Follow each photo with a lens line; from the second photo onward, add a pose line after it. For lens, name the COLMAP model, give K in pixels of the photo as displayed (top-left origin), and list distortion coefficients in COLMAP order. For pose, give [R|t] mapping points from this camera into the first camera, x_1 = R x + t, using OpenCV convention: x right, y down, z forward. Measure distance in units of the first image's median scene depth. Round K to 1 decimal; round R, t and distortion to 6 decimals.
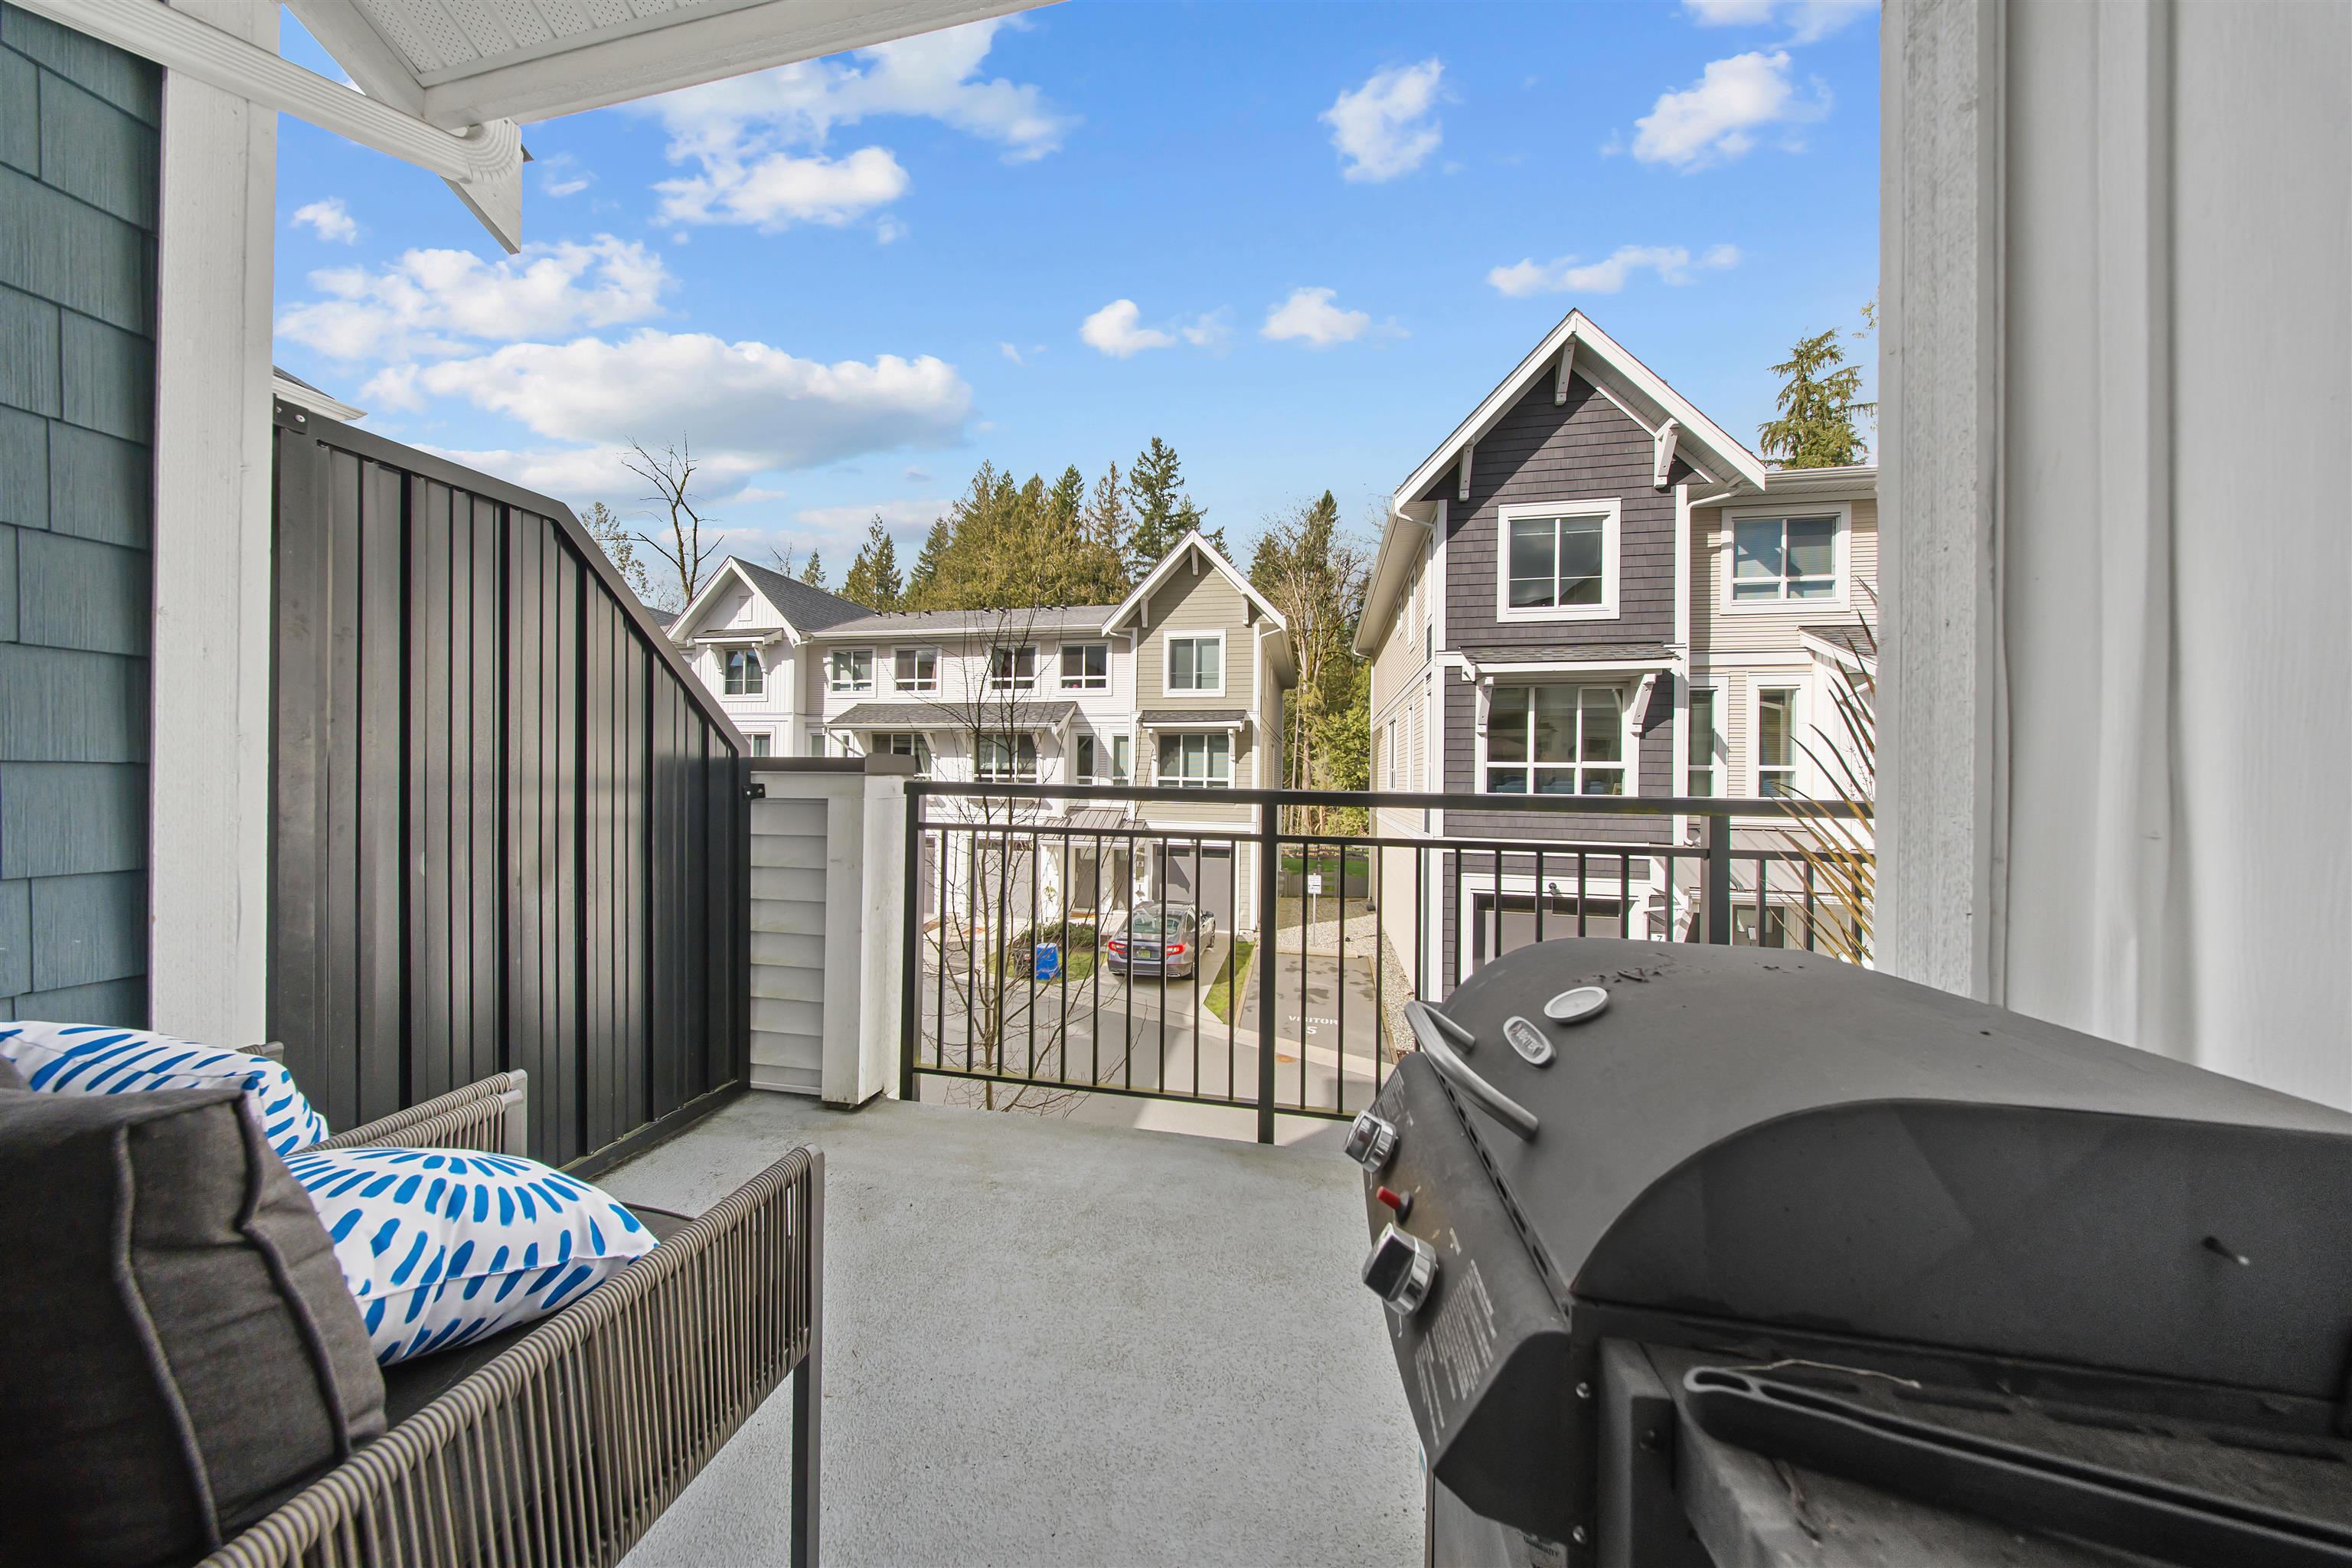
lens RADIAL K [[691.4, 0, 1167.0], [0, 691.4, 786.4], [0, 0, 1]] dist [0.000263, -0.000016]
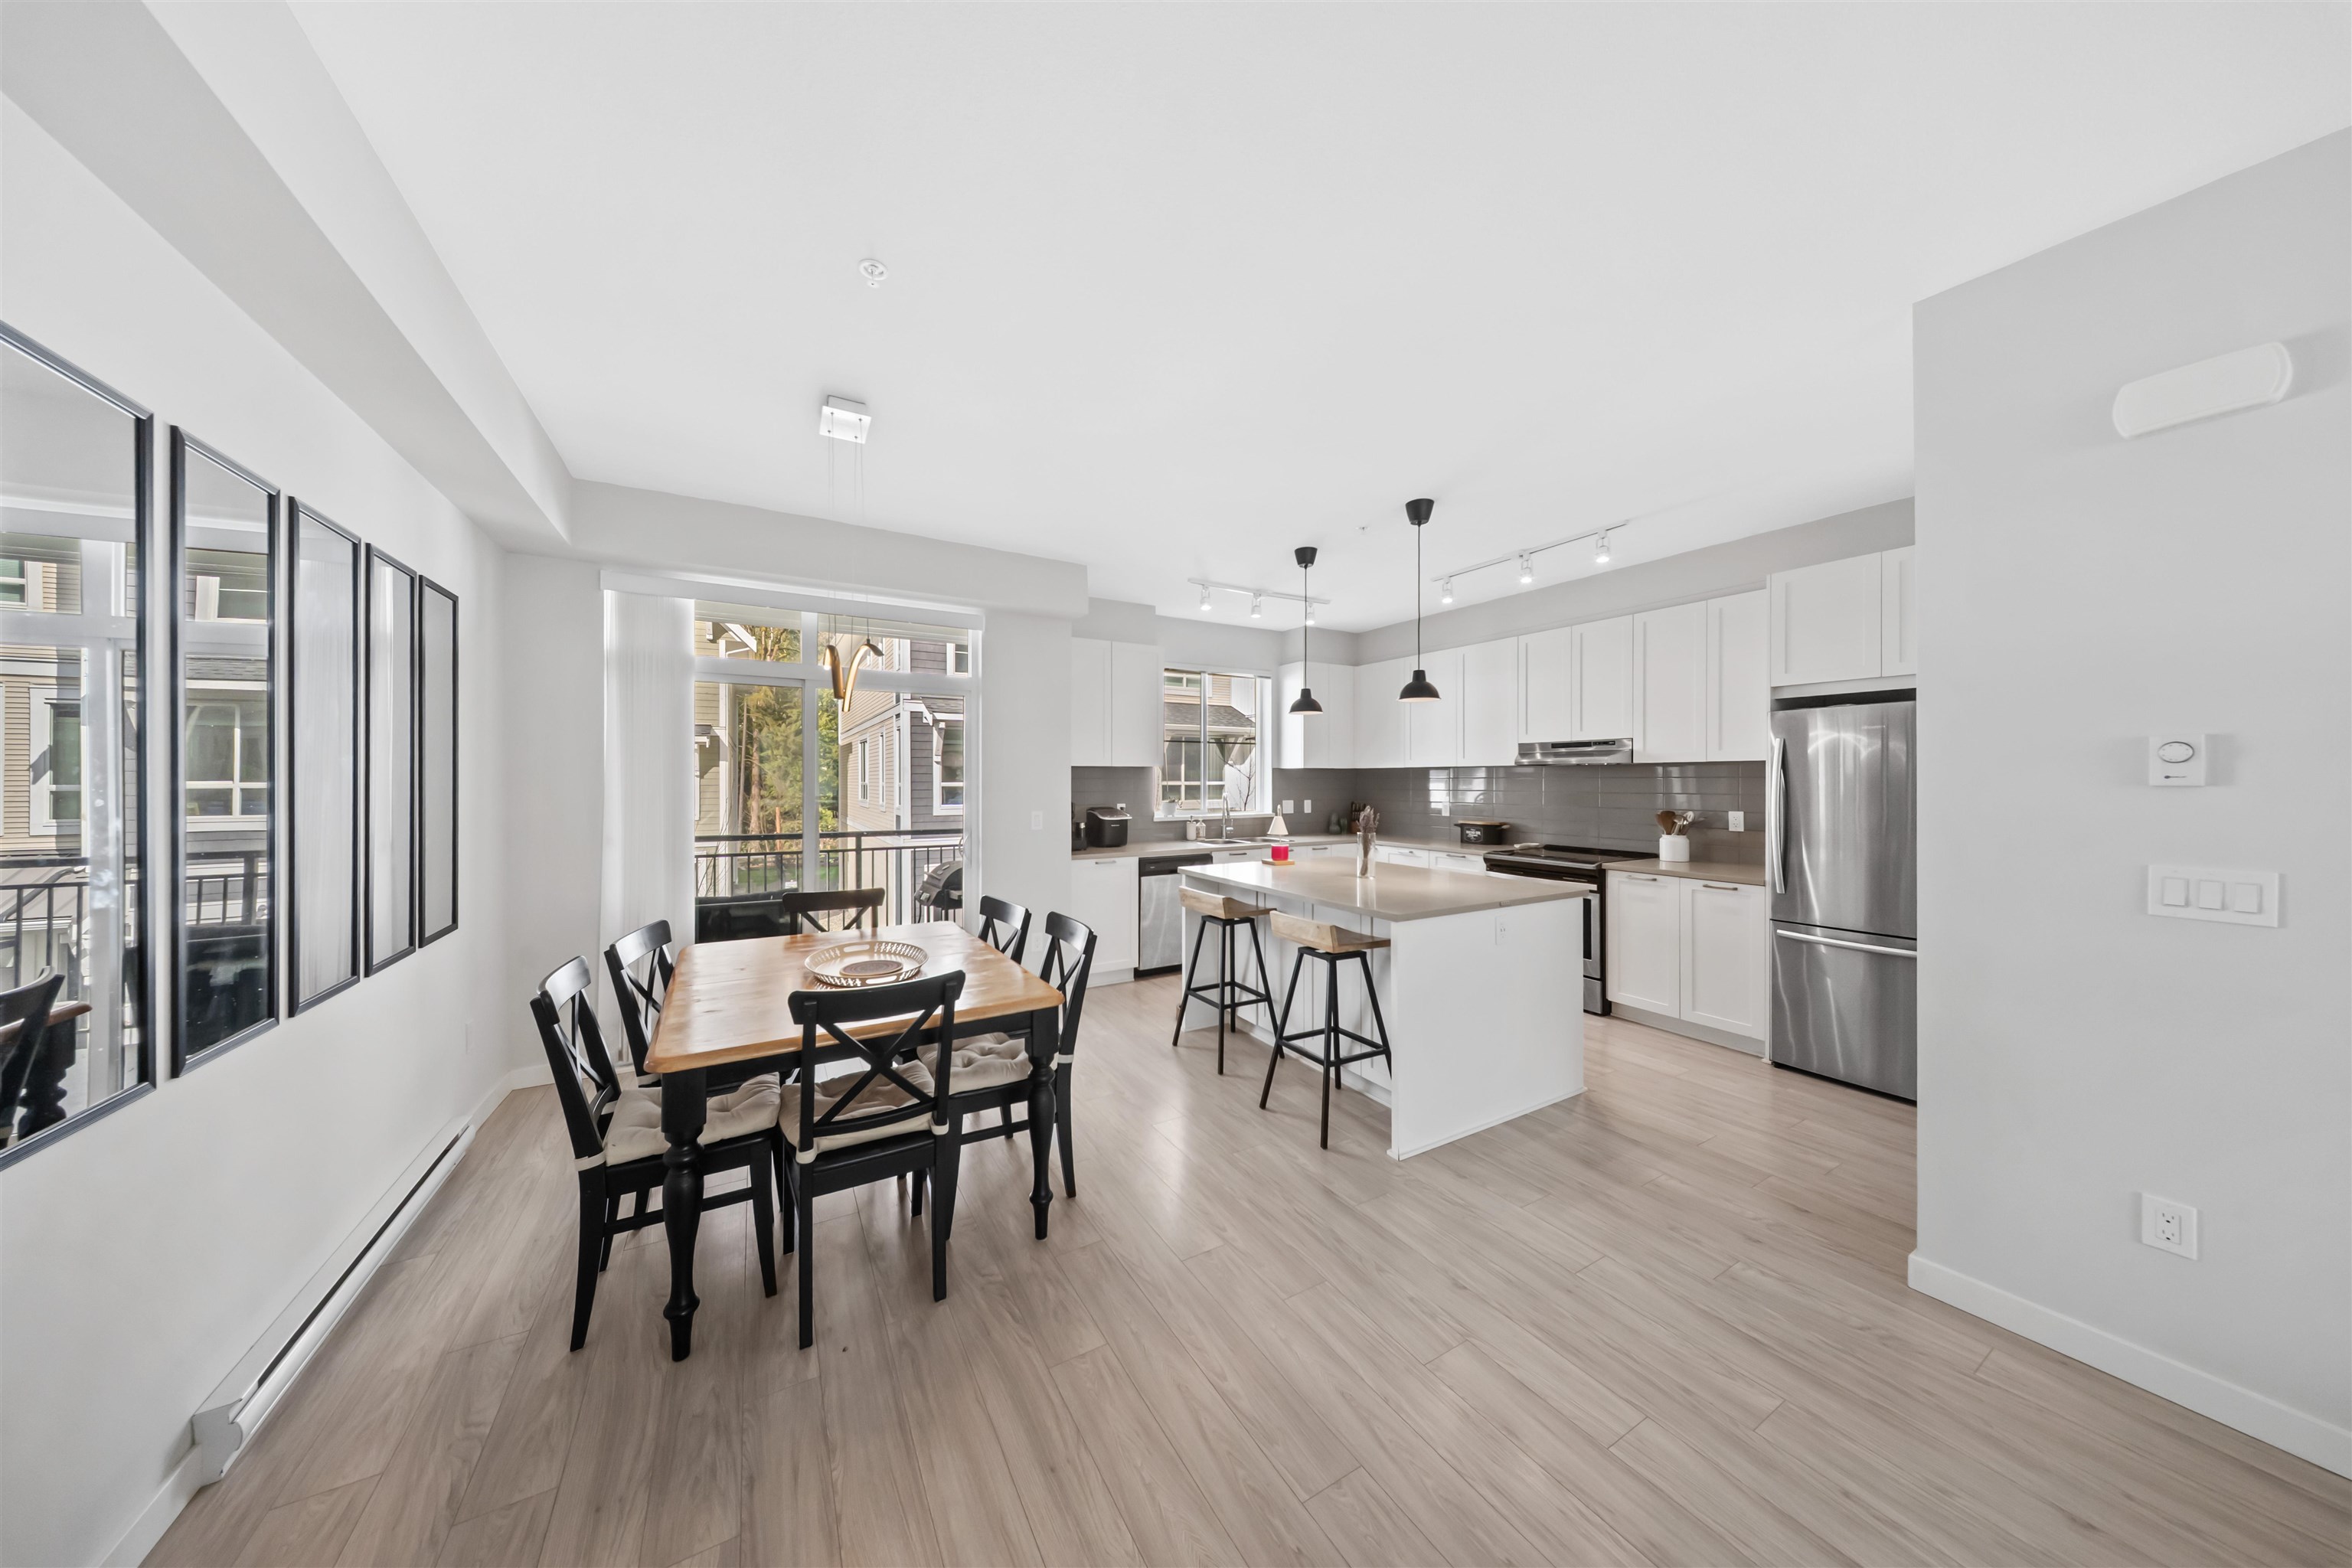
lens RADIAL K [[716.7, 0, 1175.2], [0, 716.7, 767.7], [0, 0, 1]] dist [-0.000509, -0.000114]
pose [[0.735148, -0.004476, 0.677892, -0.166551], [0.020336, 0.999674, -0.015453, -0.034995], [-0.677602, 0.025146, 0.734999, -0.373146]]
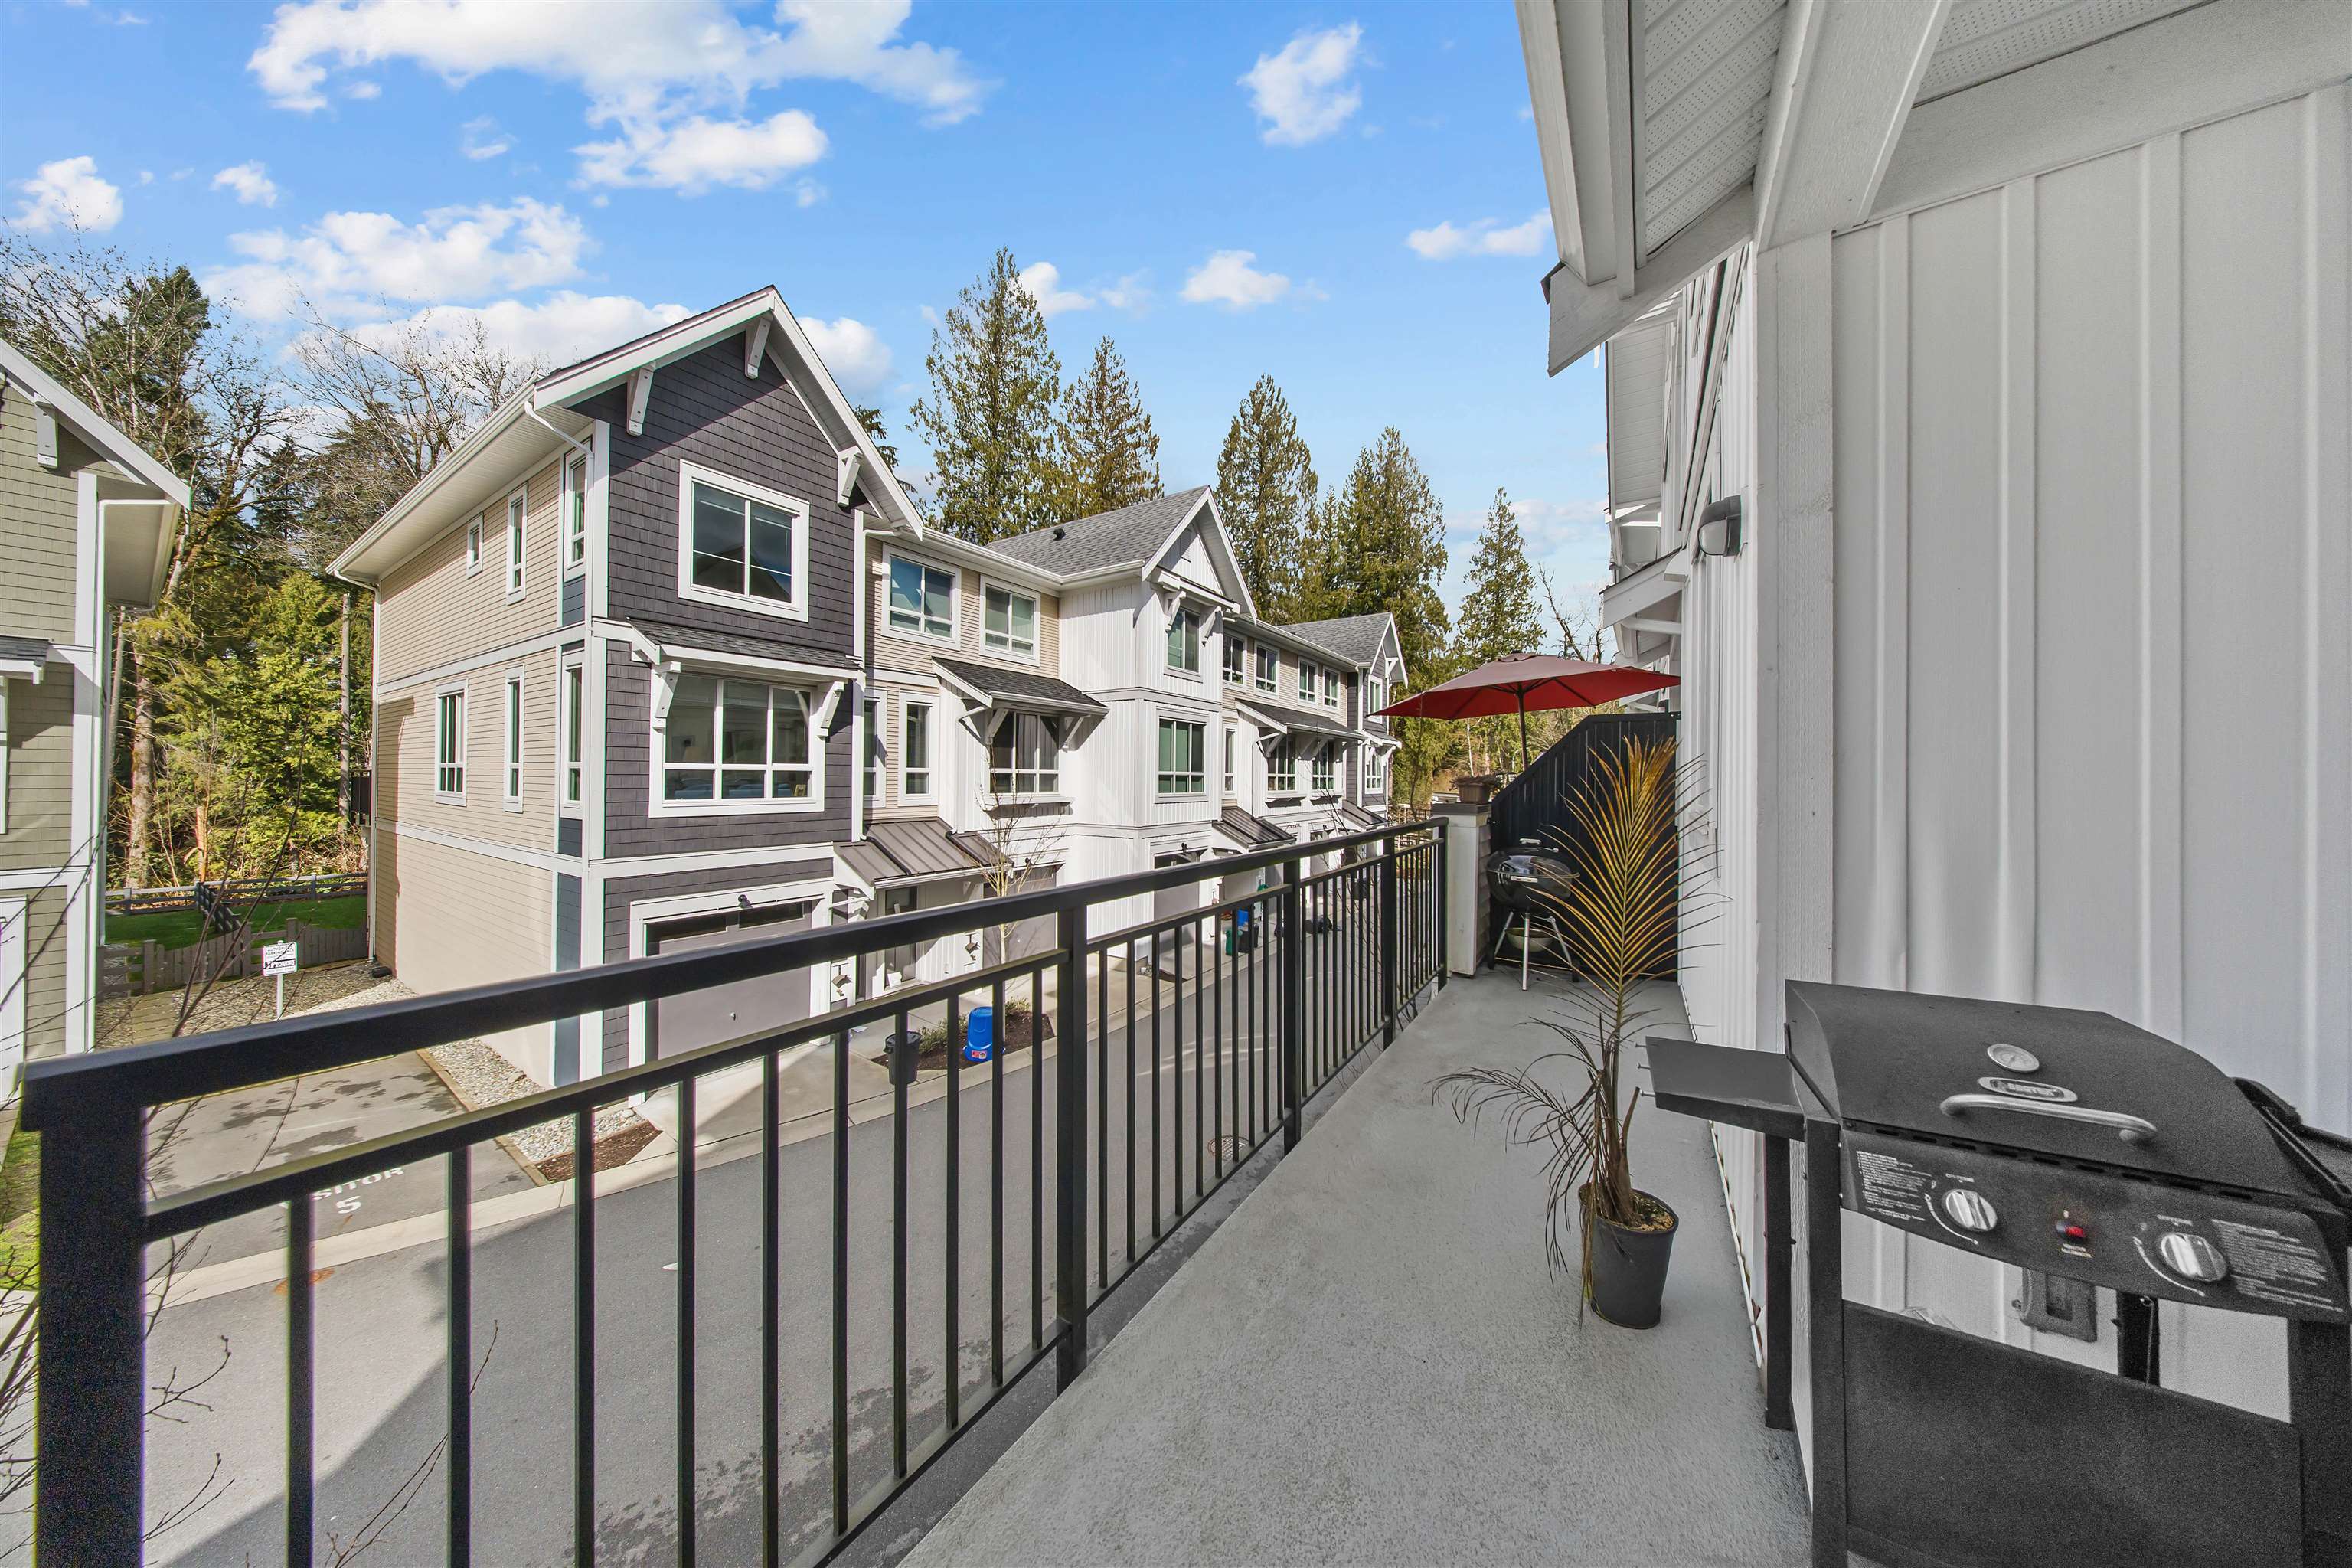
lens RADIAL K [[701.1, 0, 1170.6], [0, 701.1, 766.5], [0, 0, 1]] dist [-0.000517, -0.000031]
pose [[0.366670, 0.002366, 0.930348, -0.098255], [0.006094, 0.999969, -0.004946, -0.024278], [-0.930331, 0.007483, 0.366644, 0.137238]]
